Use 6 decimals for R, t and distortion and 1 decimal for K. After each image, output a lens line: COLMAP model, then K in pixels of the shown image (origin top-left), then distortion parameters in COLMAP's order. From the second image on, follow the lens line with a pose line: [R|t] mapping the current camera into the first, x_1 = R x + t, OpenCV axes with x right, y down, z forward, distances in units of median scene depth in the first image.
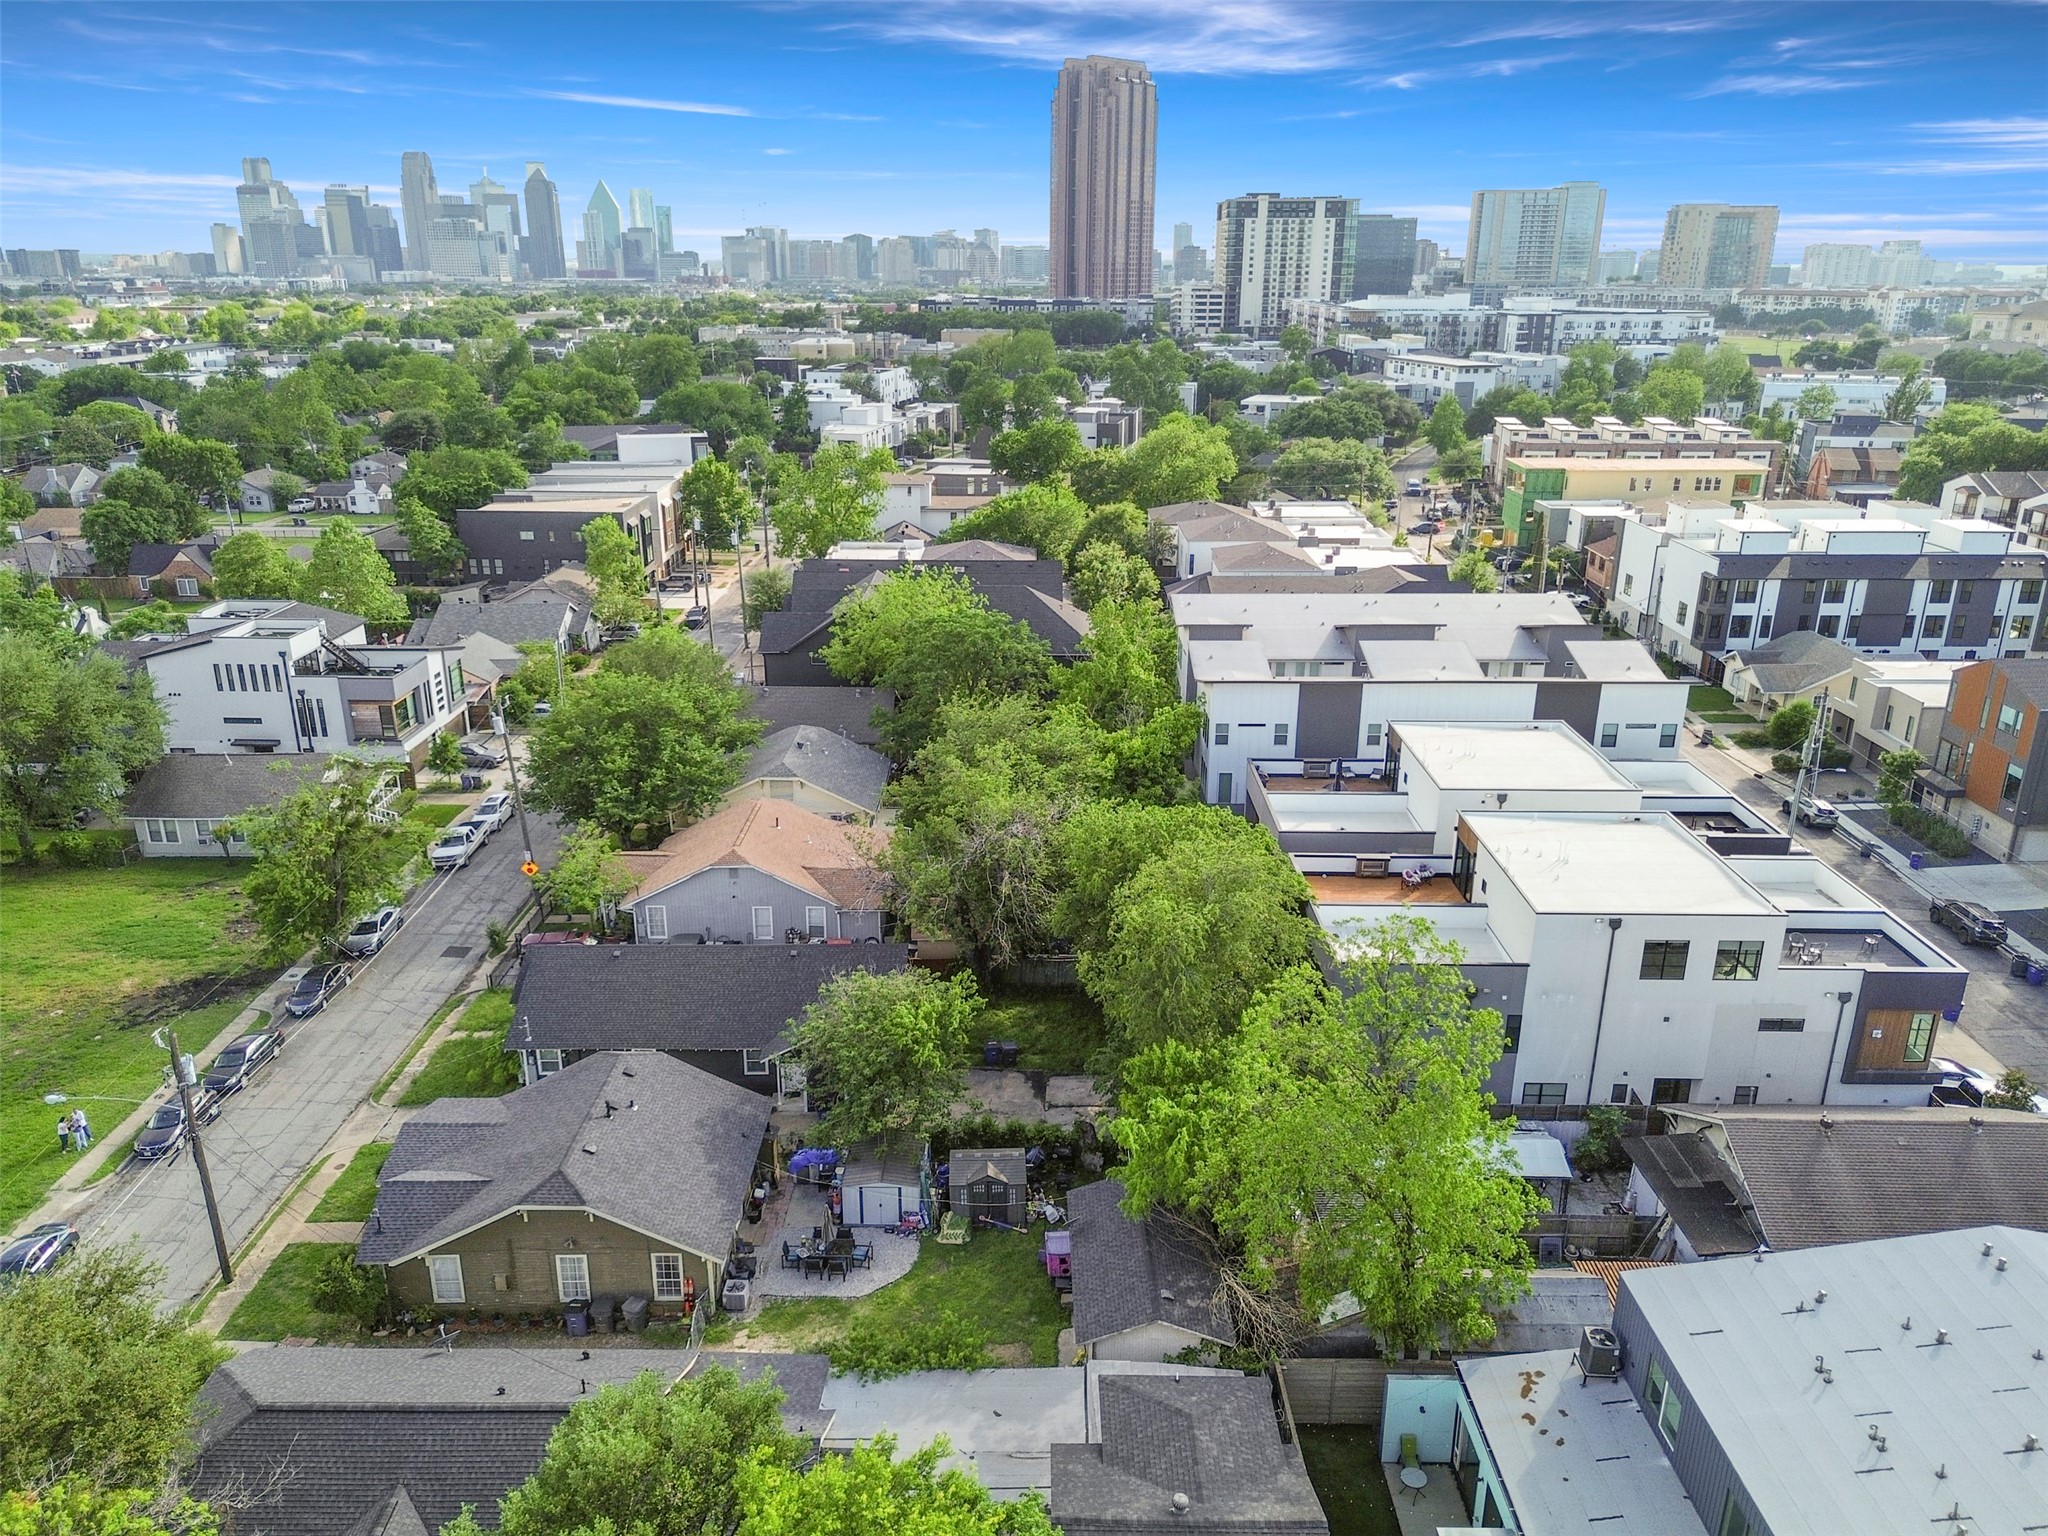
lens RADIAL K [[1462.7, 0, 1024.0], [0, 1462.7, 768.0], [0, 0, 1]] dist [0.058795, -0.050285]
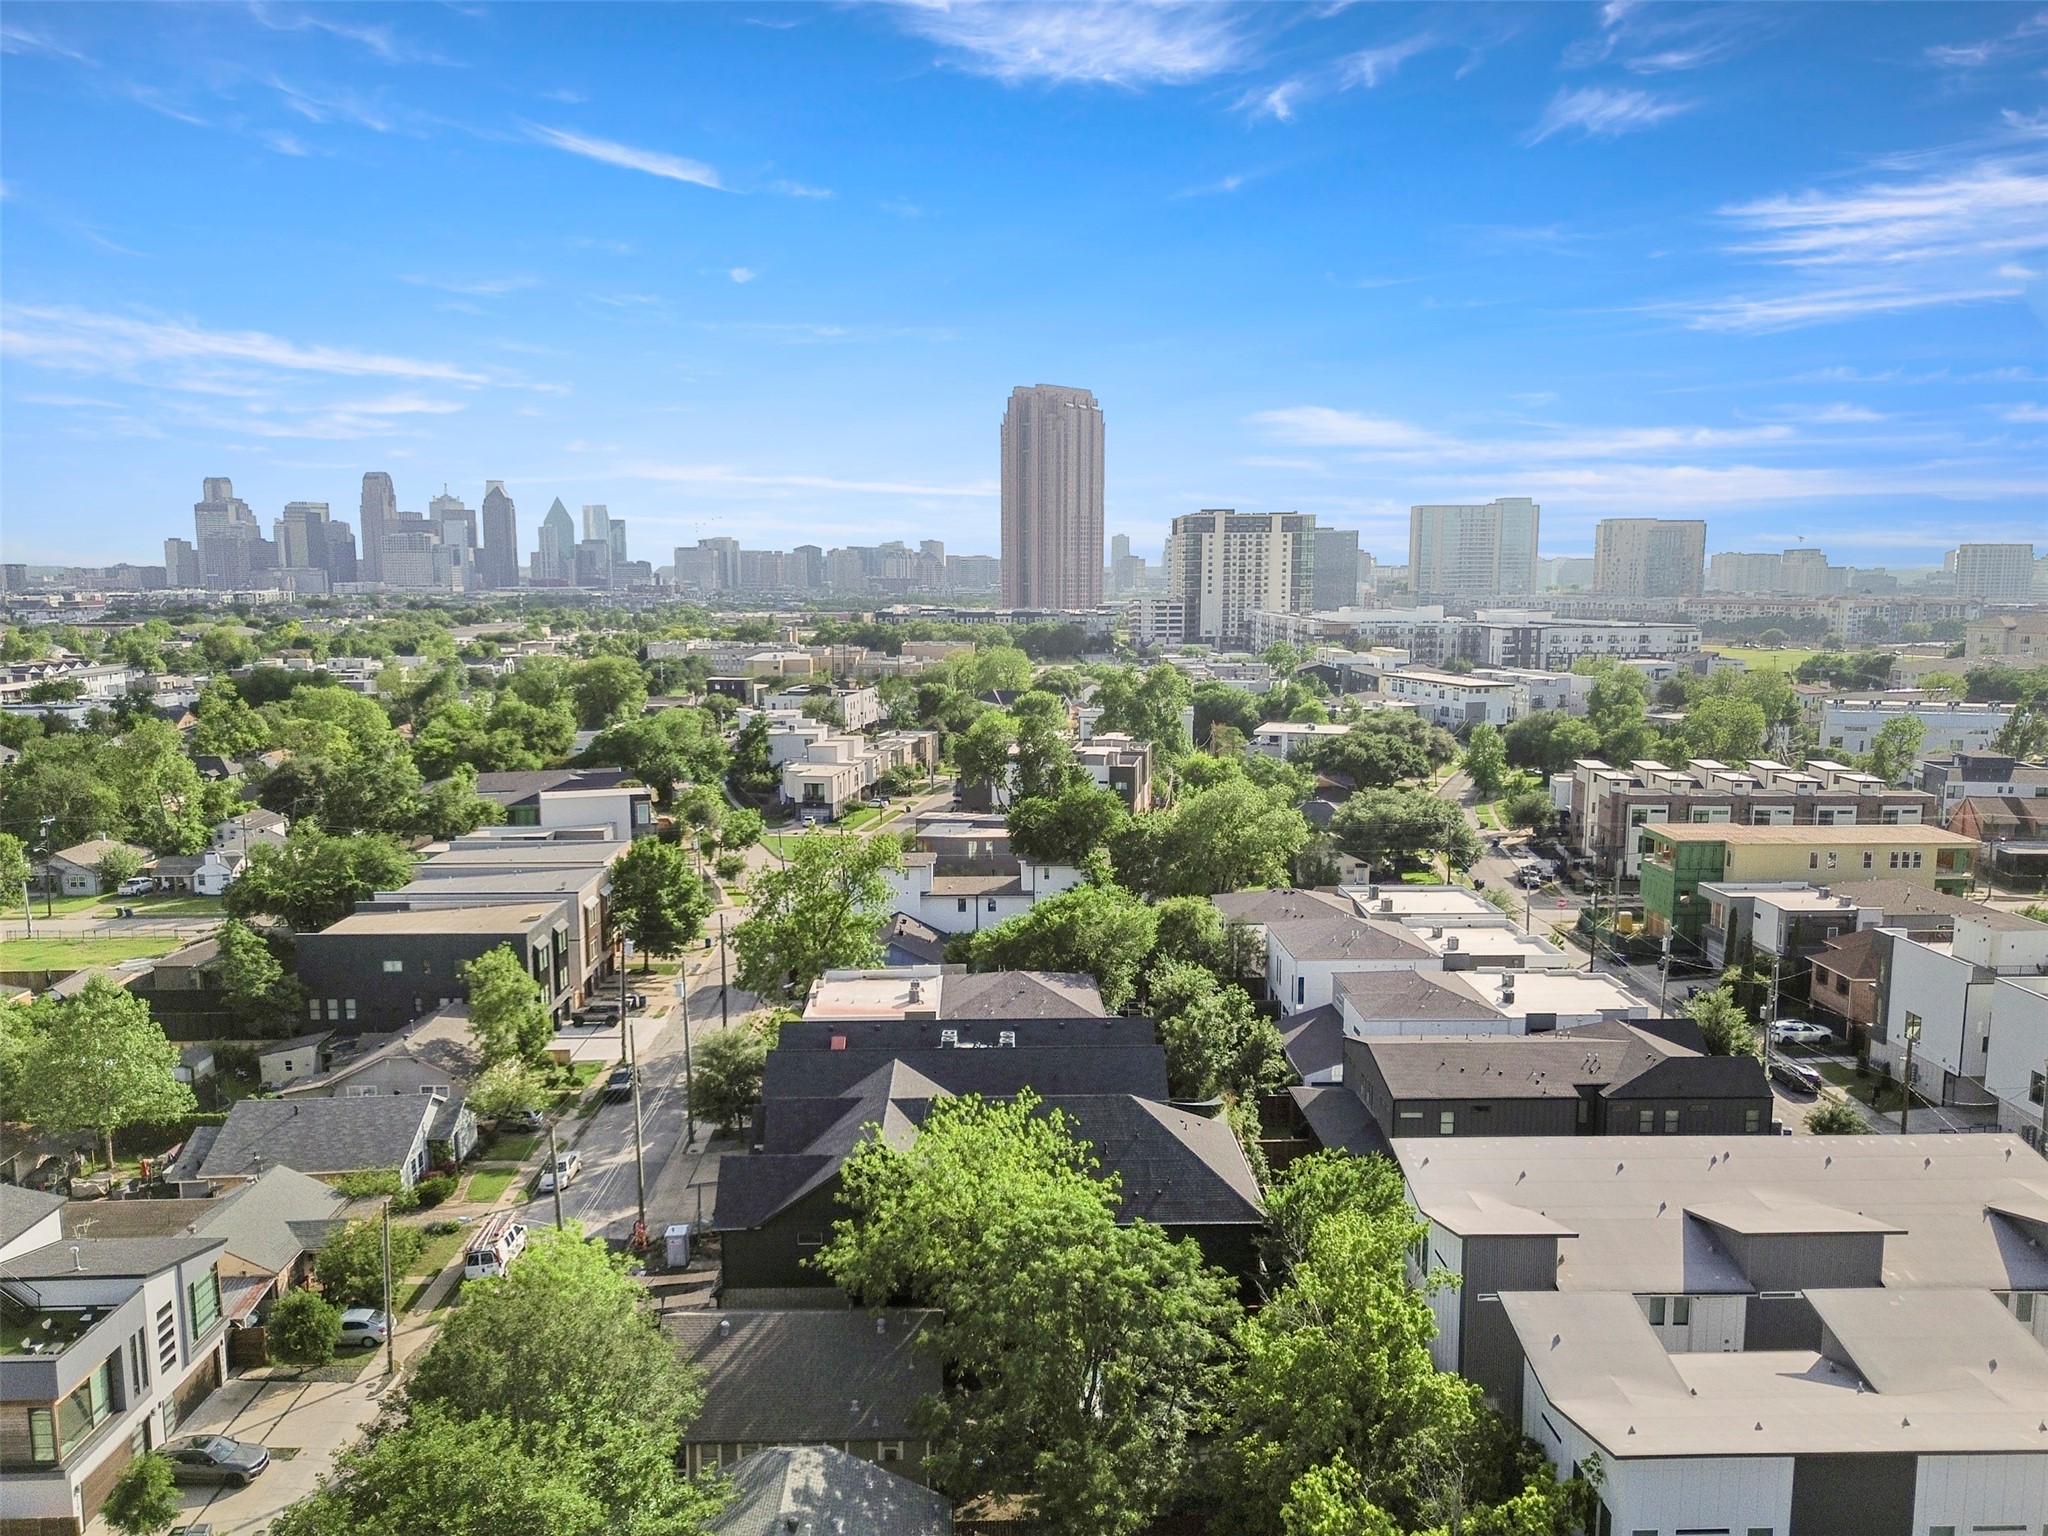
lens RADIAL K [[1462.7, 0, 1024.0], [0, 1462.7, 768.0], [0, 0, 1]] dist [0.058795, -0.050285]
pose [[0.999162, -0.009273, 0.039866, -0.021249], [0.016841, 0.980872, -0.193923, -0.042385], [-0.037305, 0.194432, 0.980206, 0.100440]]
